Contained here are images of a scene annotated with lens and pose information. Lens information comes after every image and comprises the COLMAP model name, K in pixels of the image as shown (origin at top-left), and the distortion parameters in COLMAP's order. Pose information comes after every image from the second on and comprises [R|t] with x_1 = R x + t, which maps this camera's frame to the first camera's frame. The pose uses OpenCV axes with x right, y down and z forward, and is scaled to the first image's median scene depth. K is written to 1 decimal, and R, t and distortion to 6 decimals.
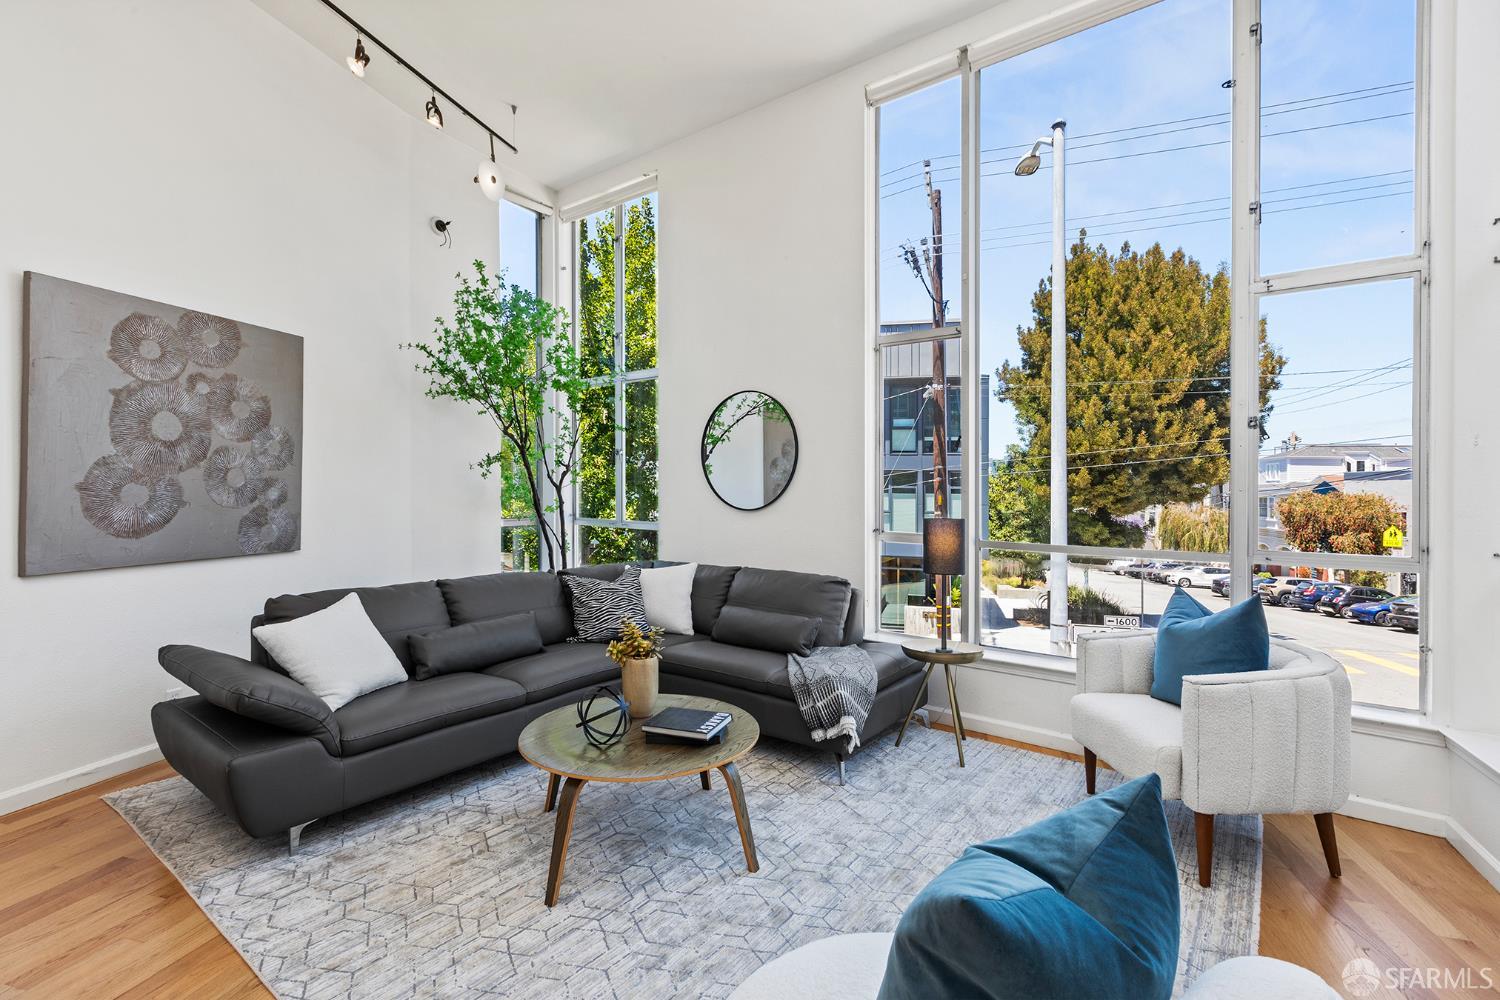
lens RADIAL K [[660.3, 0, 749.8], [0, 660.3, 482.1], [0, 0, 1]] dist [0.002539, 0.000154]
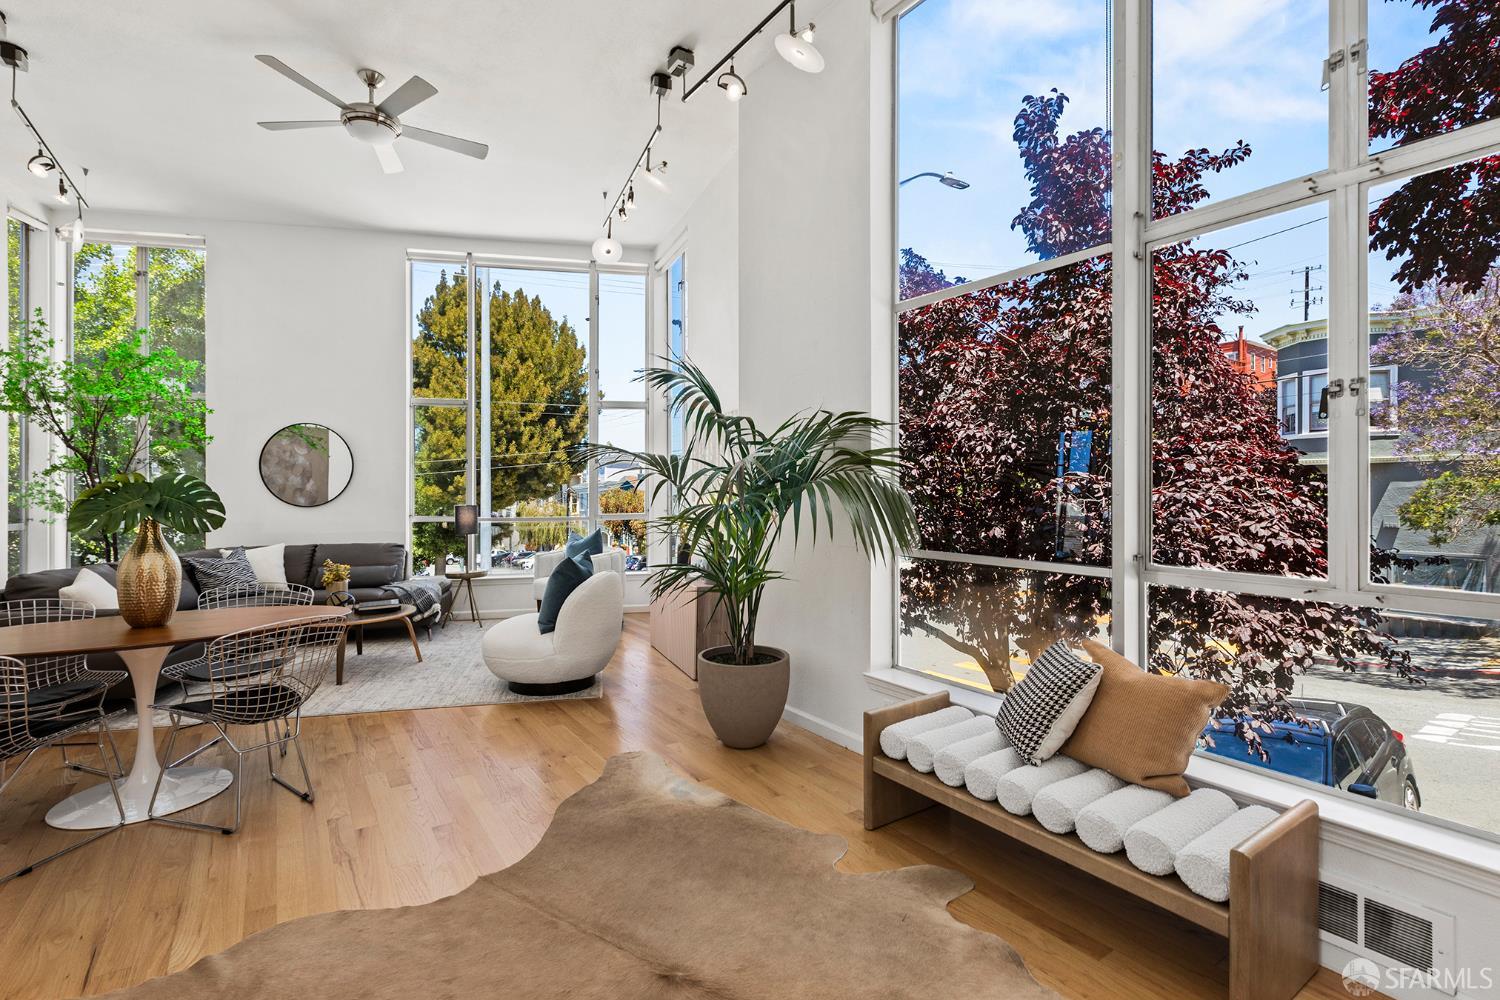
lens RADIAL K [[683.2, 0, 753.6], [0, 683.2, 477.1], [0, 0, 1]] dist [0.001353, -0.000007]
pose [[0.623768, 0.000879, 0.781609, -0.123038], [0.004406, 0.999980, -0.004642, -0.002310], [-0.781597, 0.006339, 0.623751, -0.148054]]
